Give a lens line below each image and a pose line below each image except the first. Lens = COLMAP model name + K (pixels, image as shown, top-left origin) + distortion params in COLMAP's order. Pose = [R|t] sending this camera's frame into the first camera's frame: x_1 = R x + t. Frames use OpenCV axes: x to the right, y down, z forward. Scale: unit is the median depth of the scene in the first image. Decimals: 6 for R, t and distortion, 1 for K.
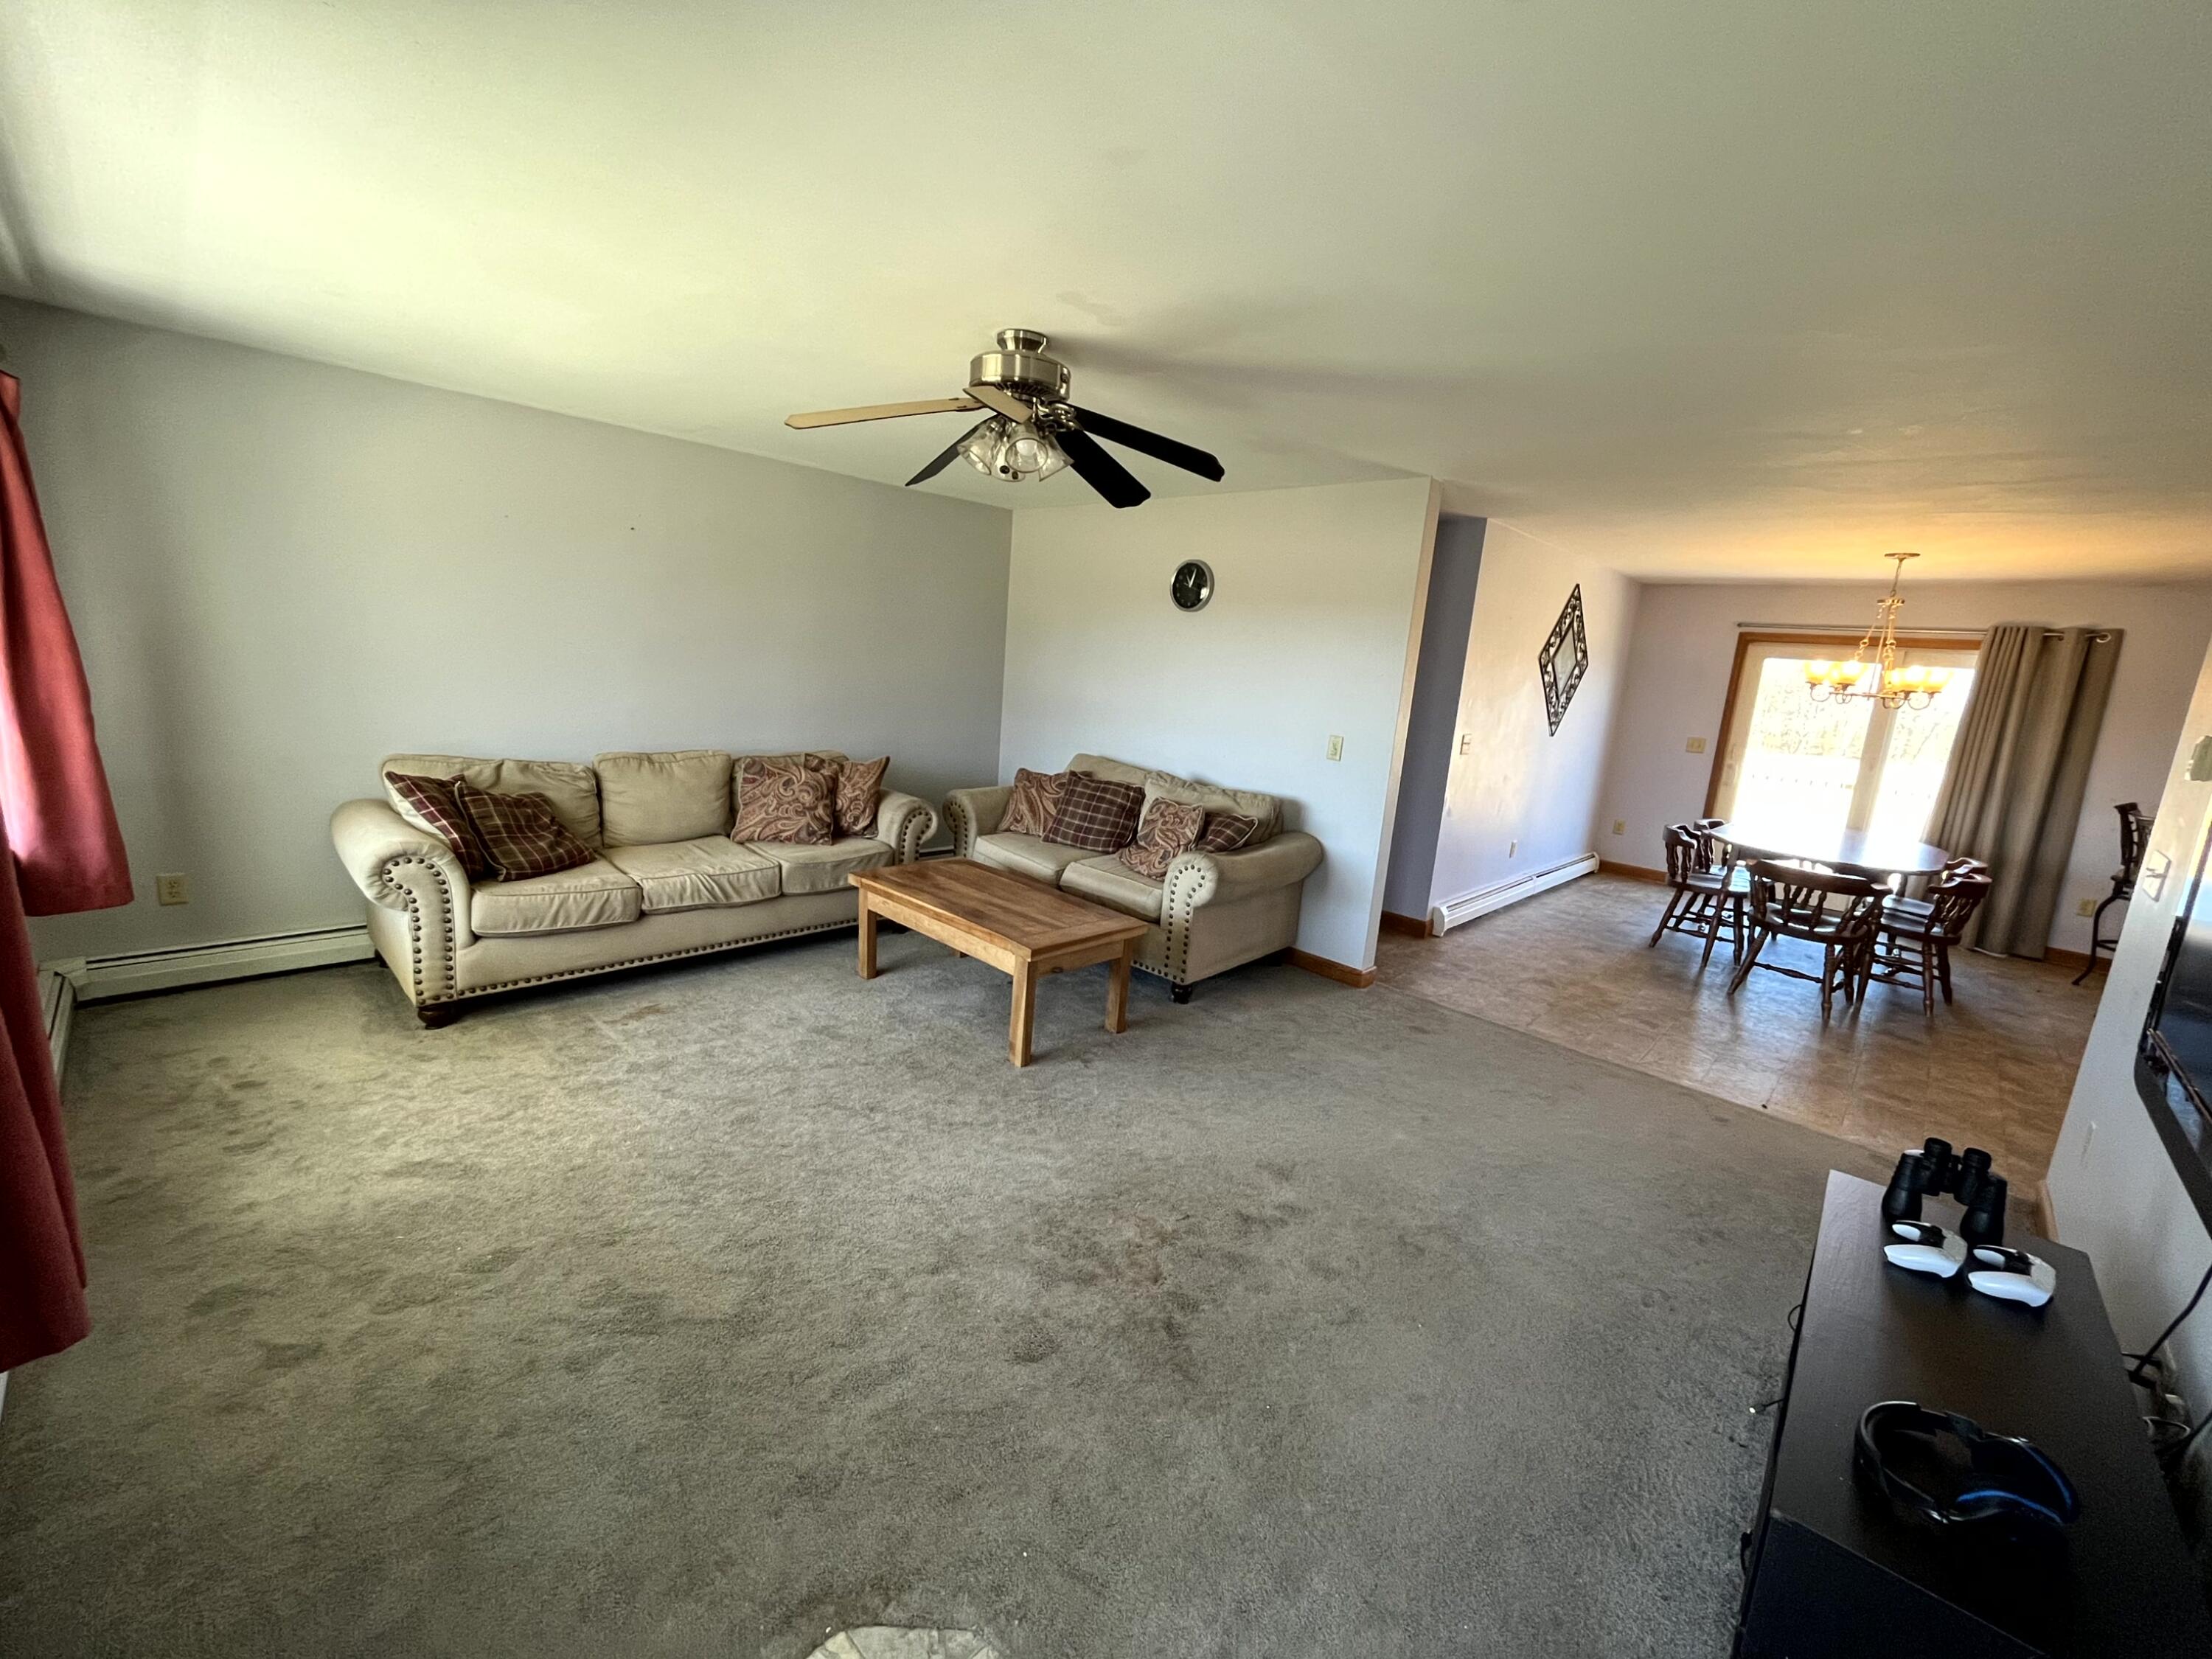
lens RADIAL K [[875.6, 0, 1106.0], [0, 875.6, 829.5], [0, 0, 1]] dist [-0.000238, 0.000032]
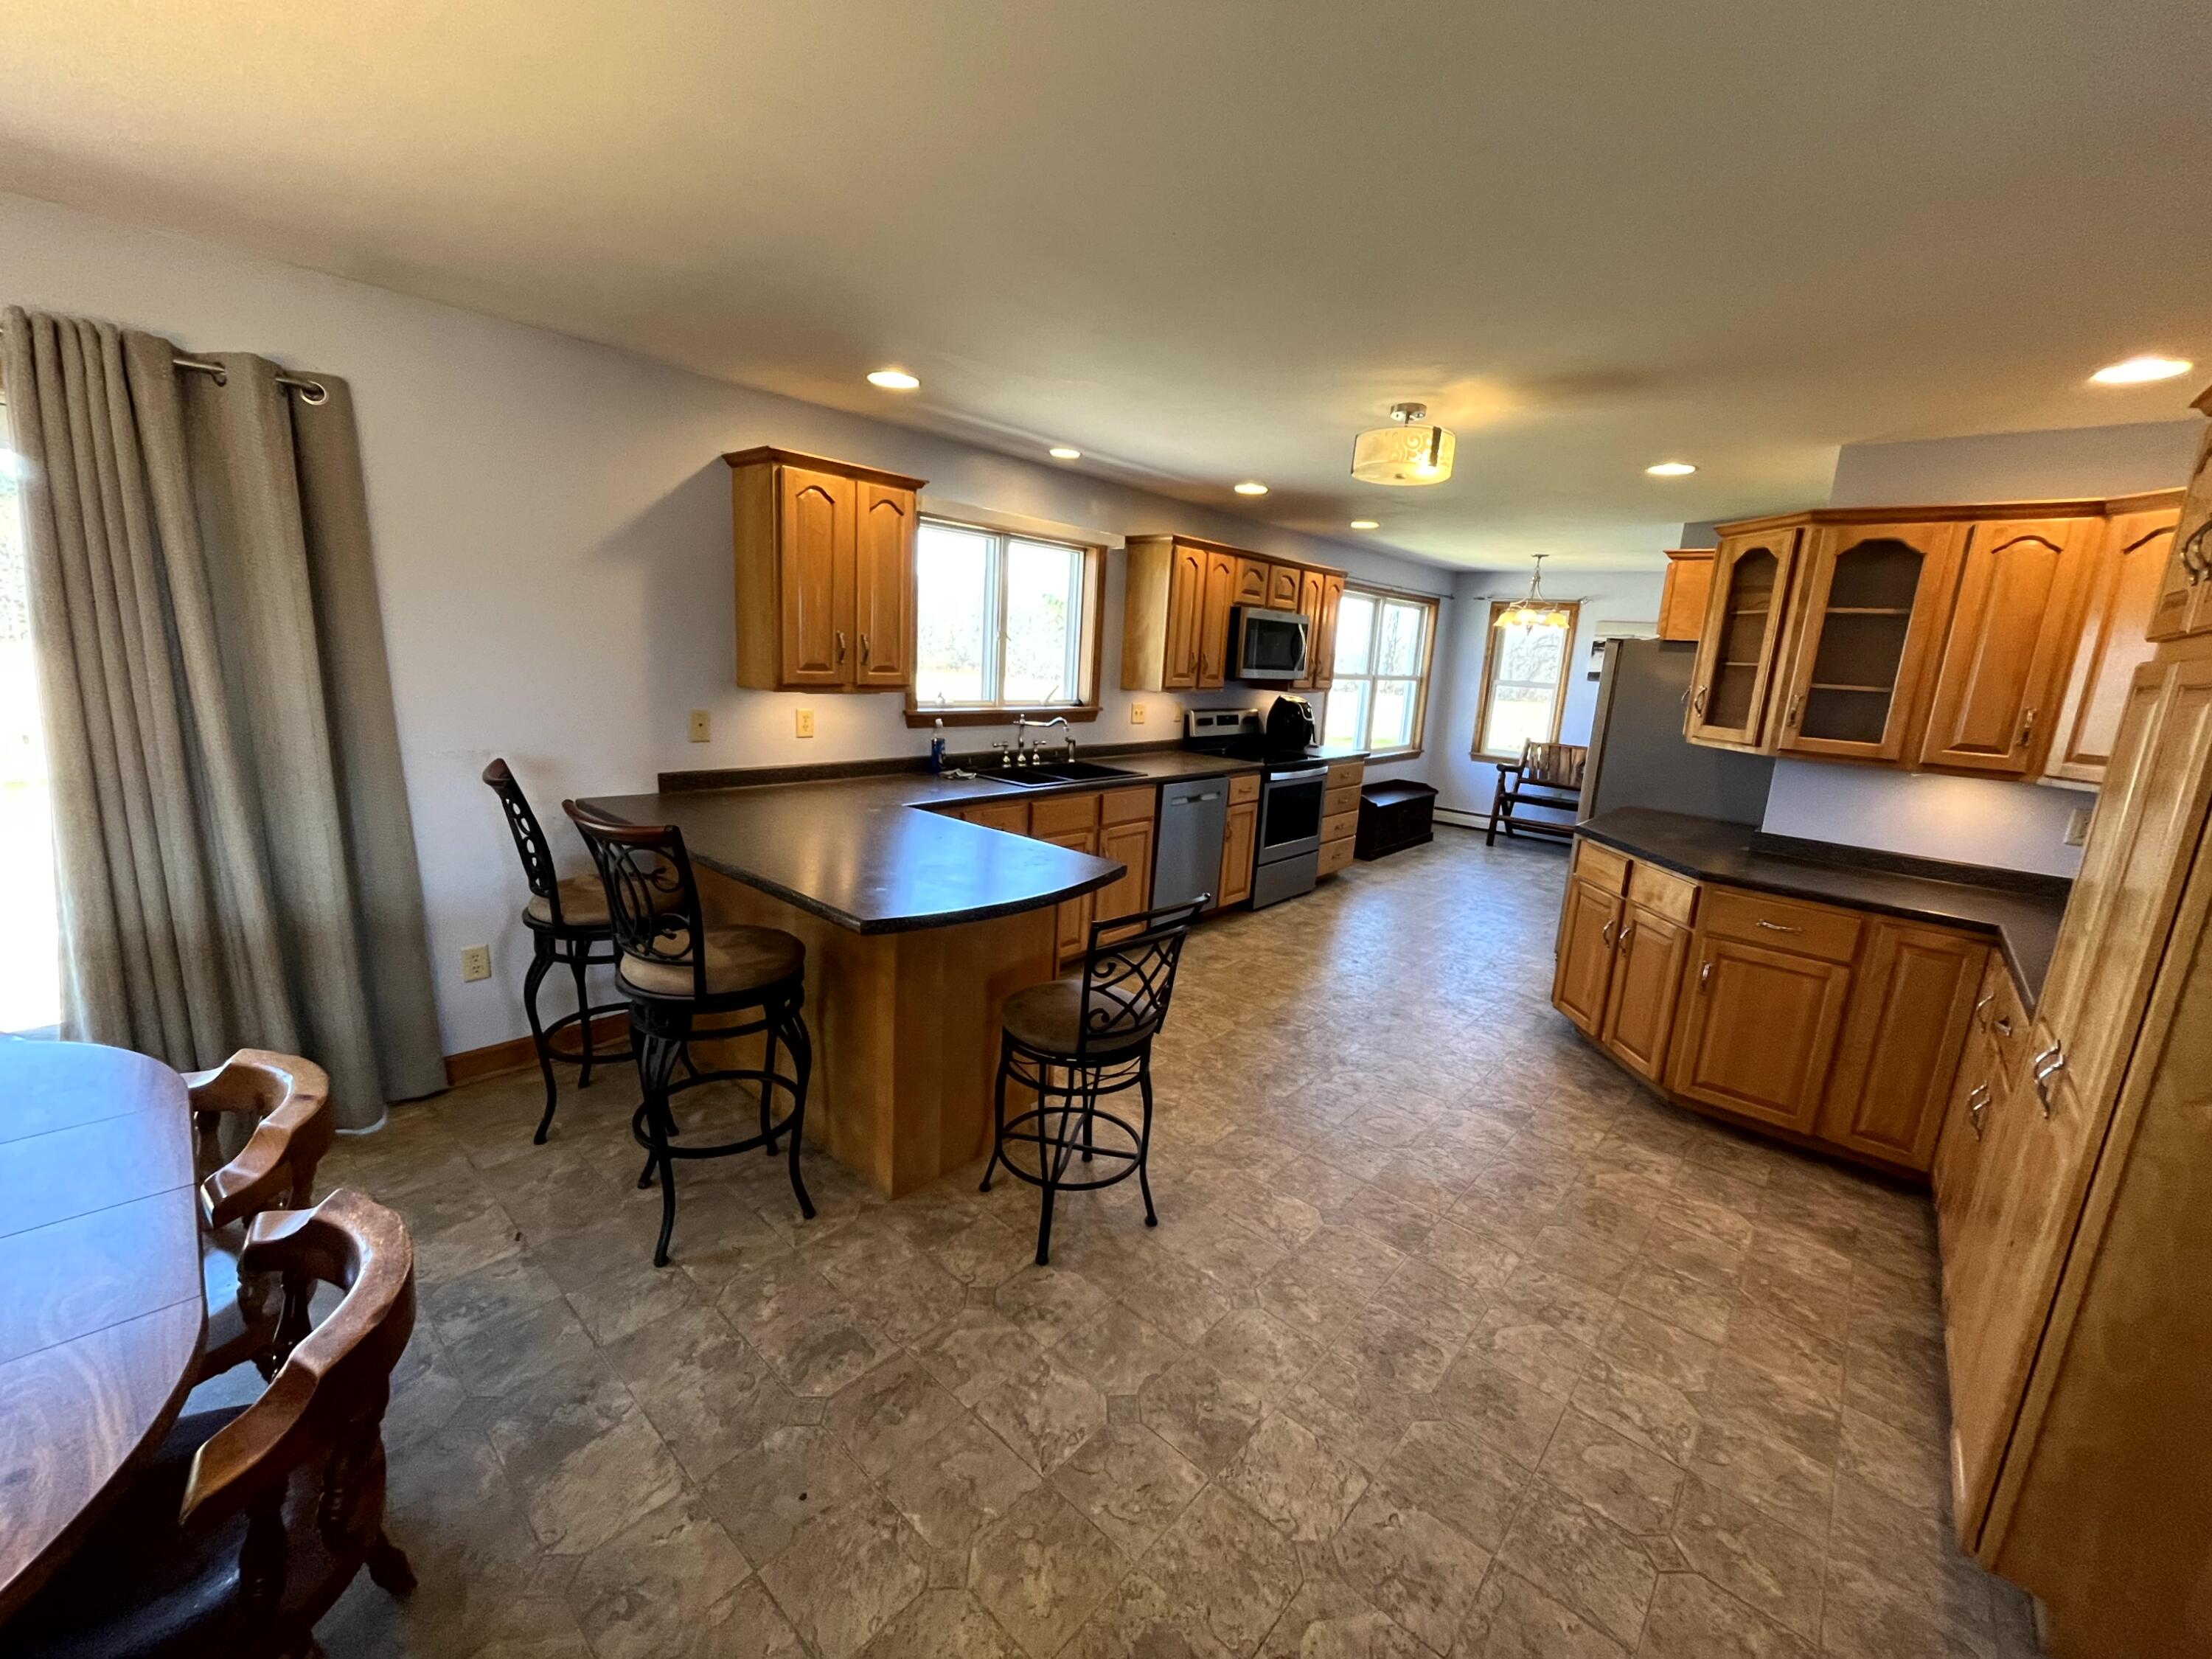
lens RADIAL K [[895.6, 0, 1106.0], [0, 895.6, 829.5], [0, 0, 1]] dist [-0.001096, -0.000113]
pose [[-0.029936, -0.274002, 0.961263, 0.626323], [0.128357, 0.952678, 0.275553, -0.082160], [-0.991276, 0.131634, 0.006651, 0.619828]]
